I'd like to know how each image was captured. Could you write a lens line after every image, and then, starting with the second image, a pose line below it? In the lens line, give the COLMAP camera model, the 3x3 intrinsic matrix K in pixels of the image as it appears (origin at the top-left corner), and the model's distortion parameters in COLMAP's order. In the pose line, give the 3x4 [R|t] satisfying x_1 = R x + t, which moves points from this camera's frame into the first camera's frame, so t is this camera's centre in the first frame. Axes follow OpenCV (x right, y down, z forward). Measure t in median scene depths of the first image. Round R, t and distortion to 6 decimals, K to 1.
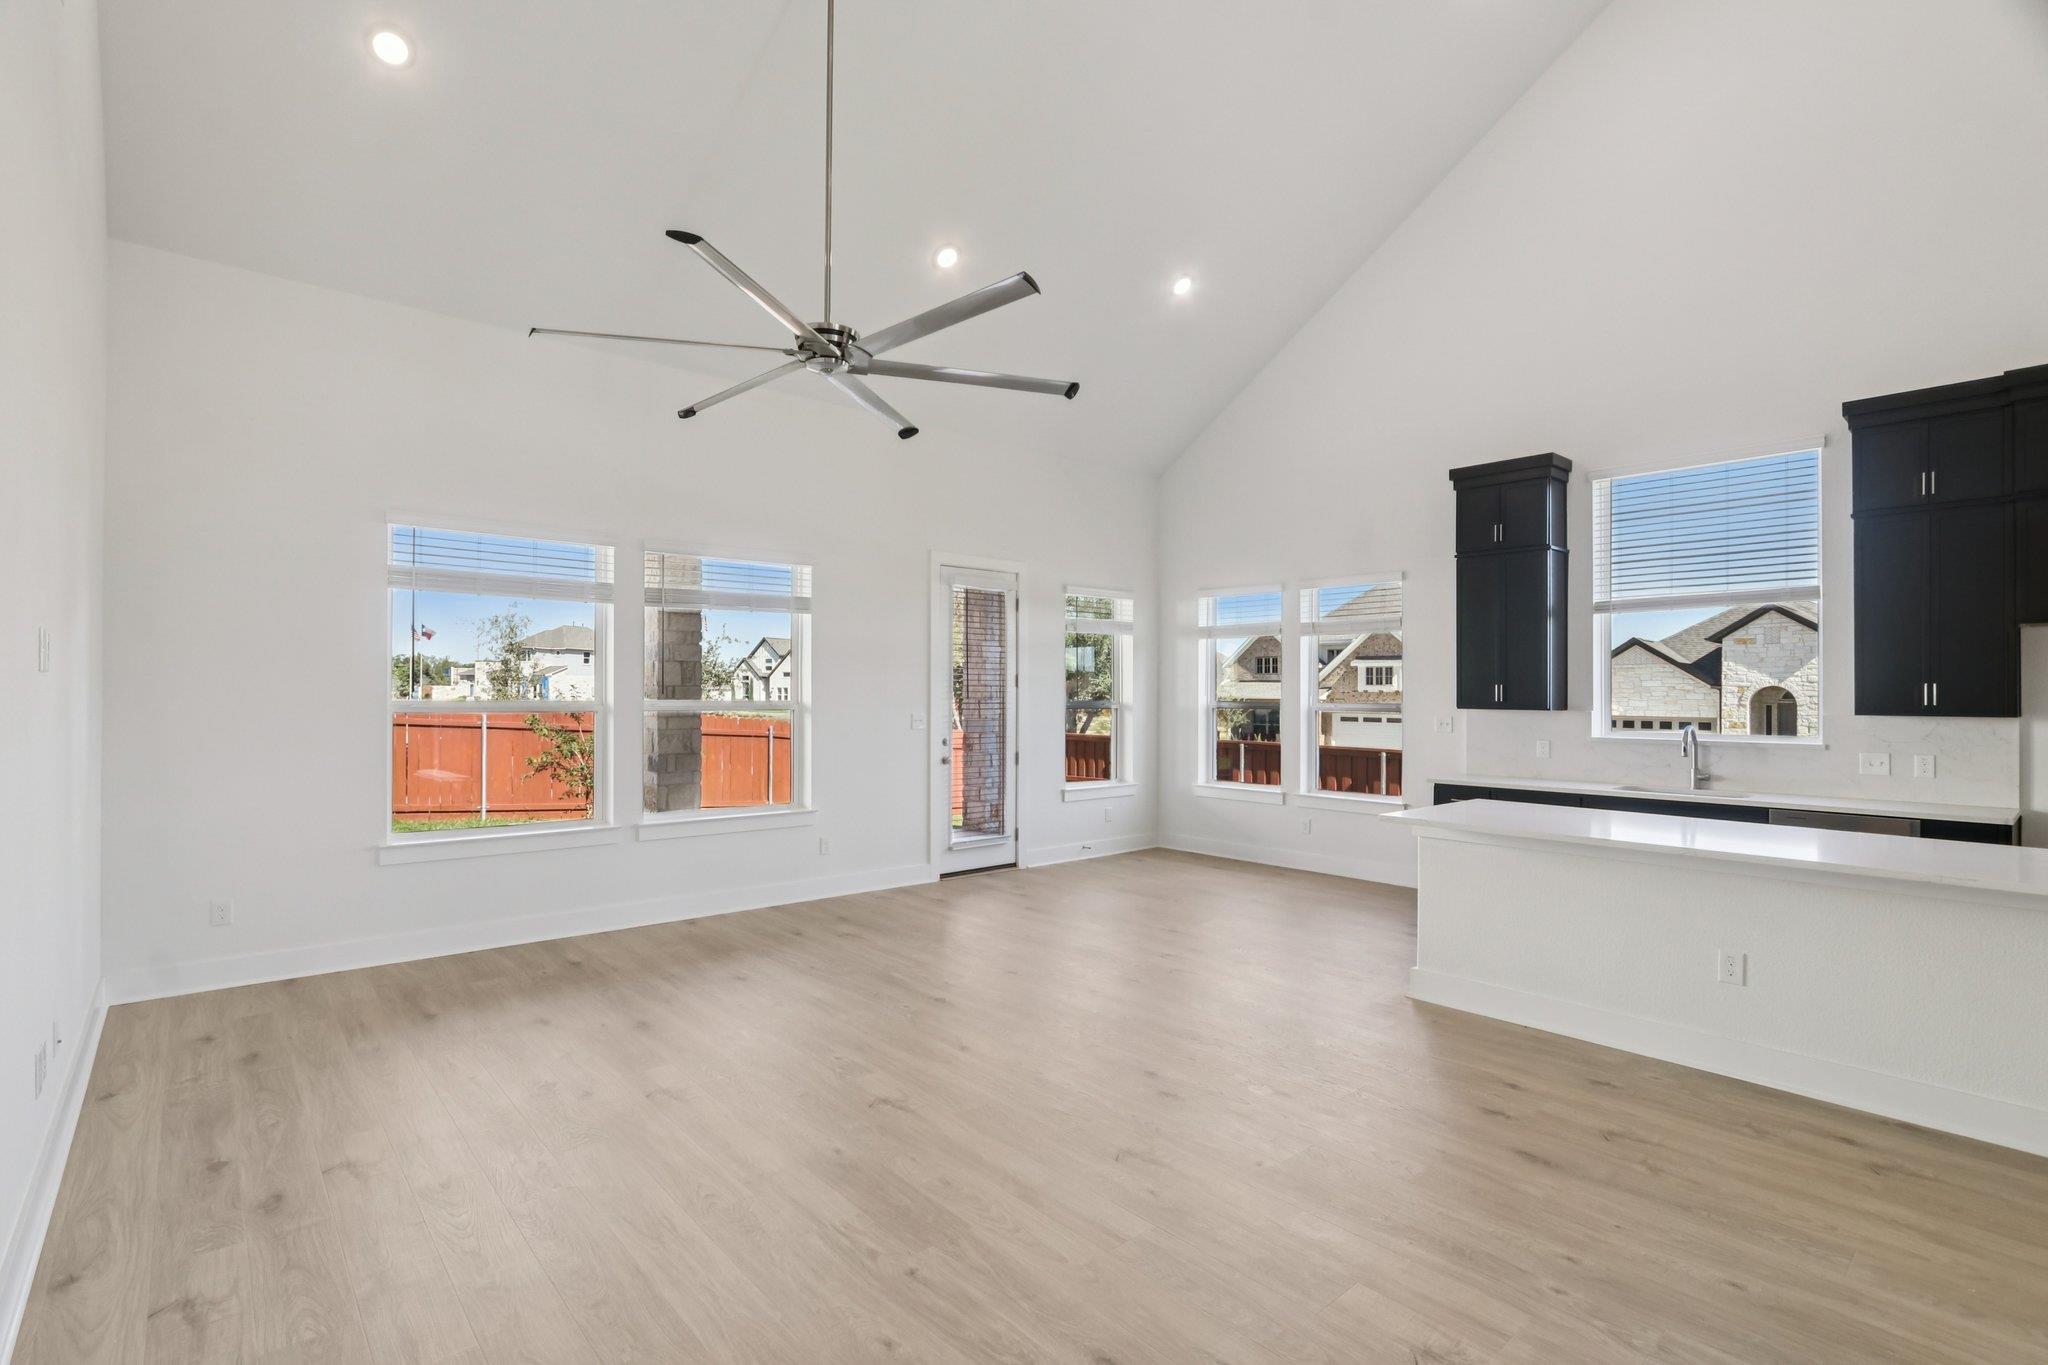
lens RADIAL K [[948.8, 0, 979.5], [0, 948.8, 687.1], [0, 0, 1]] dist [-0.023135, 0.003704]
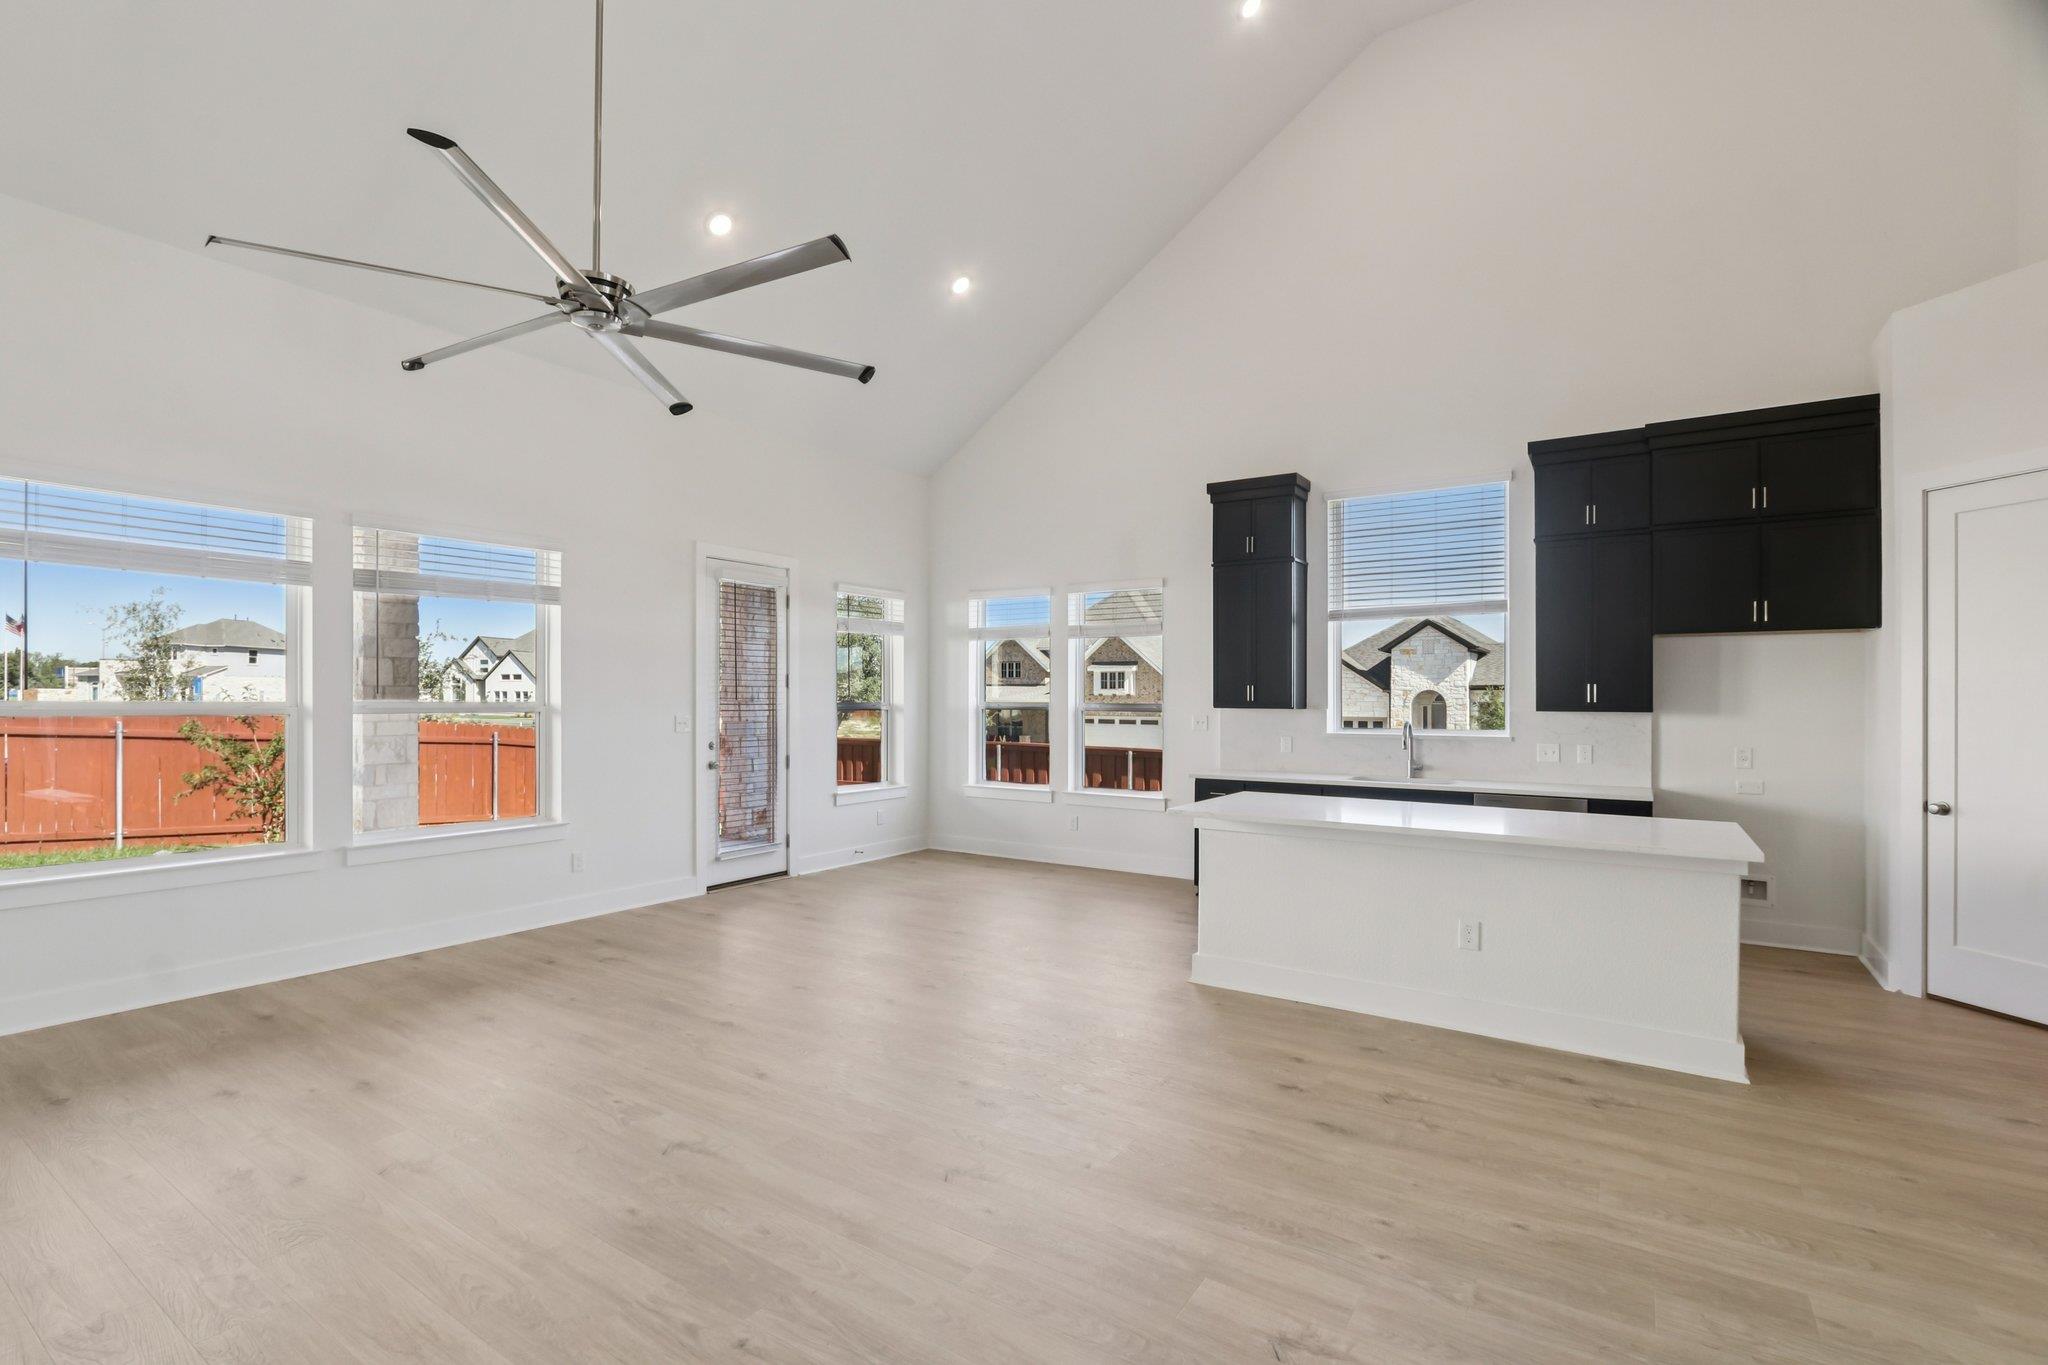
lens RADIAL K [[948.8, 0, 975.6], [0, 948.8, 695.3], [0, 0, 1]] dist [-0.023135, 0.003704]
pose [[0.965317, -0.000062, 0.261081, -0.037761], [-0.001054, 0.999991, 0.004134, 0.005411], [-0.261079, -0.004266, 0.965308, 0.042148]]
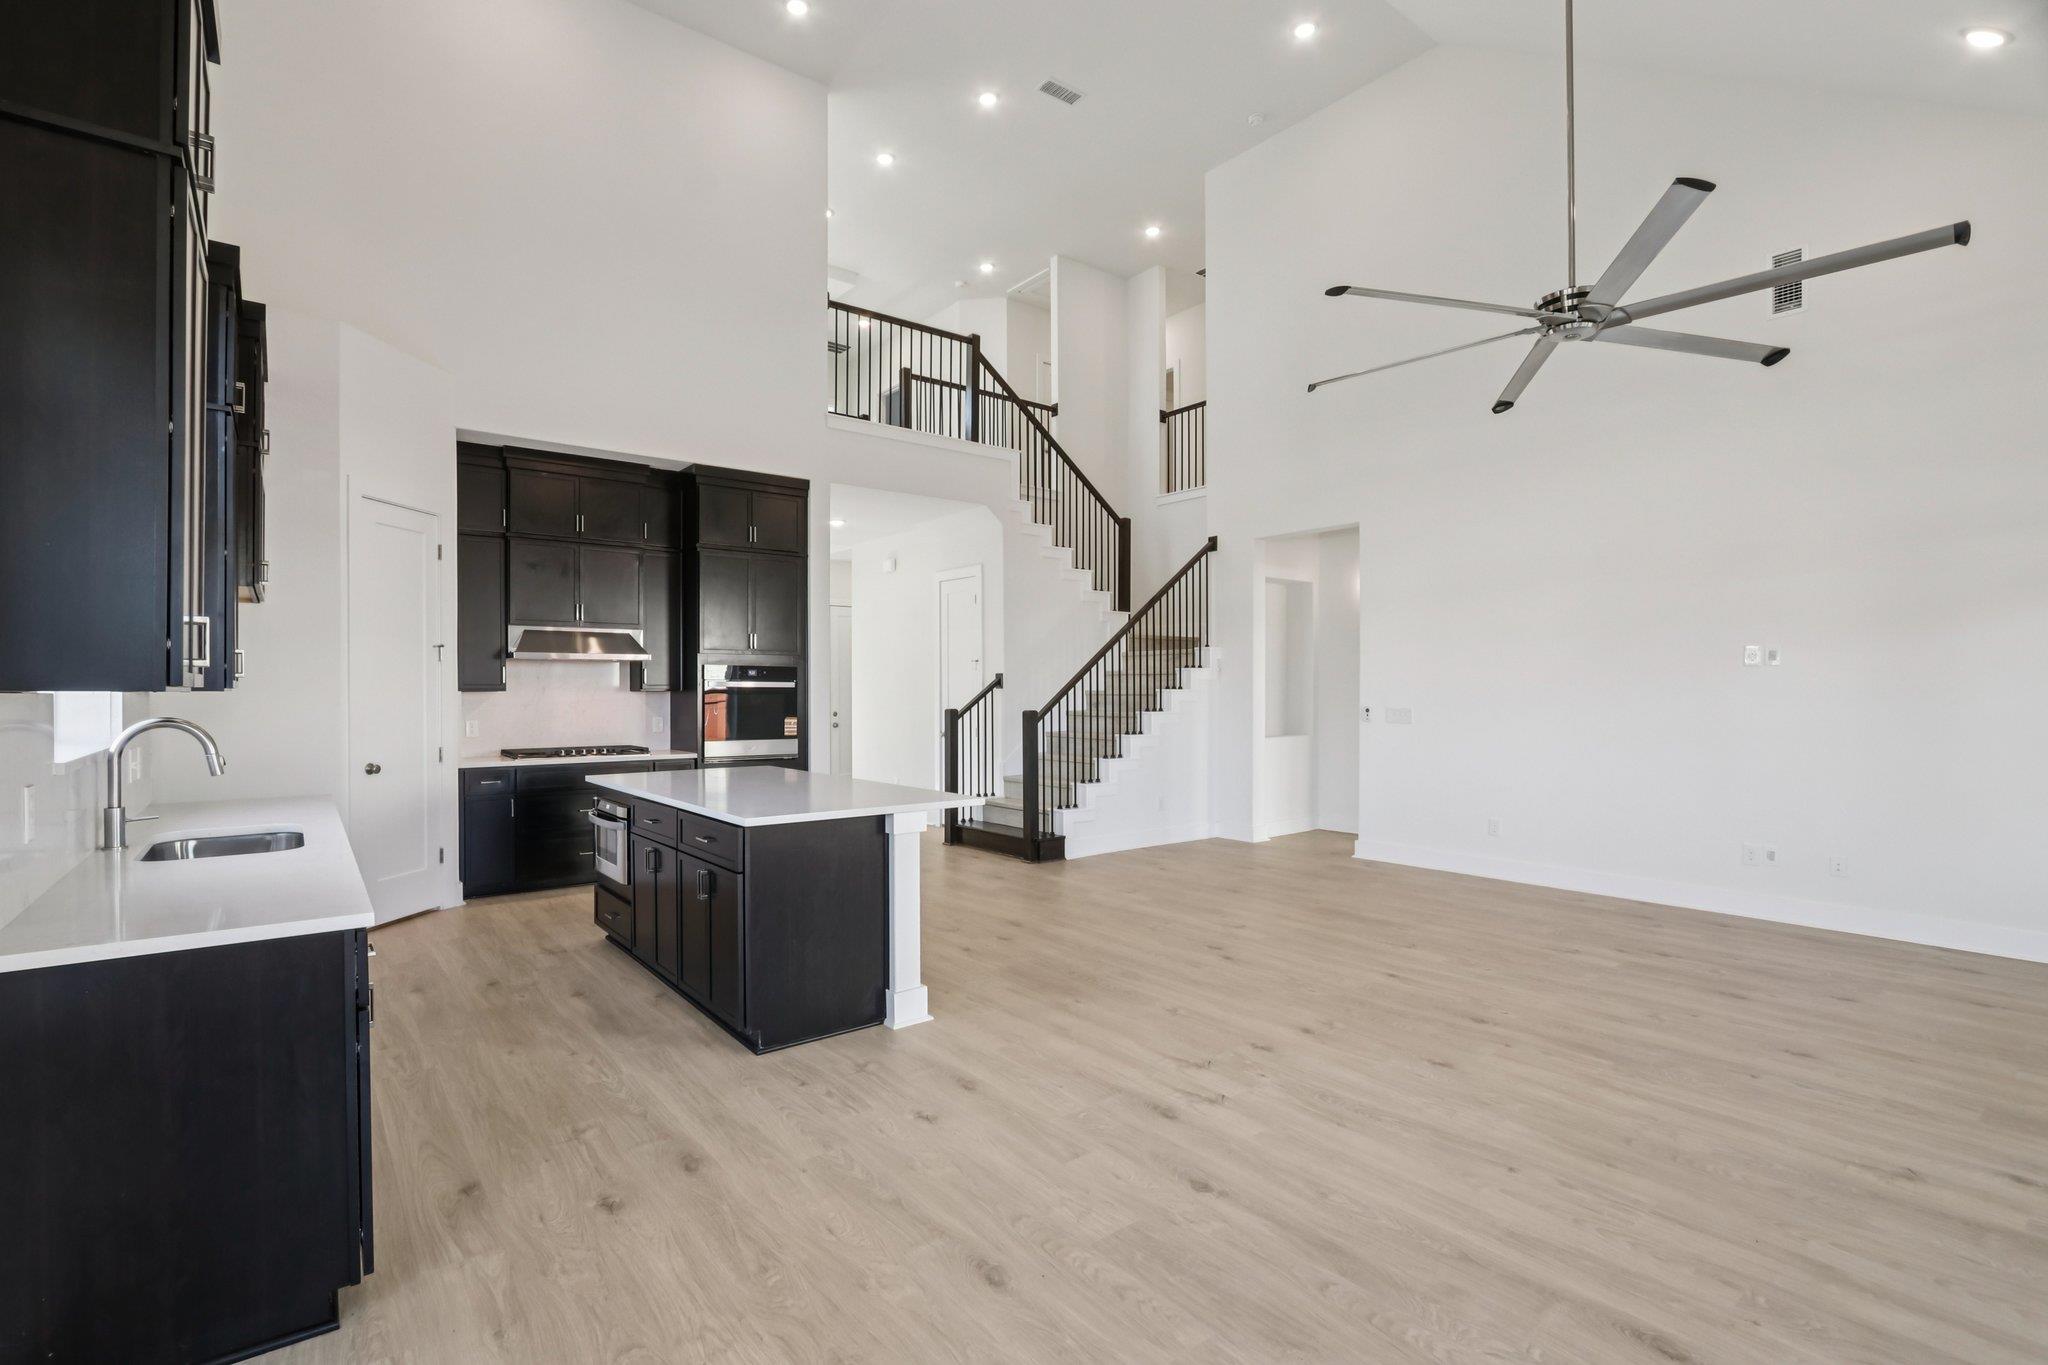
lens RADIAL K [[948.8, 0, 977.5], [0, 948.8, 686.9], [0, 0, 1]] dist [-0.023135, 0.003704]
pose [[-0.998565, -0.003614, 0.053427, 0.291983], [-0.004072, 0.999956, -0.008467, 0.026837], [-0.053394, -0.008673, -0.998536, 1.480385]]
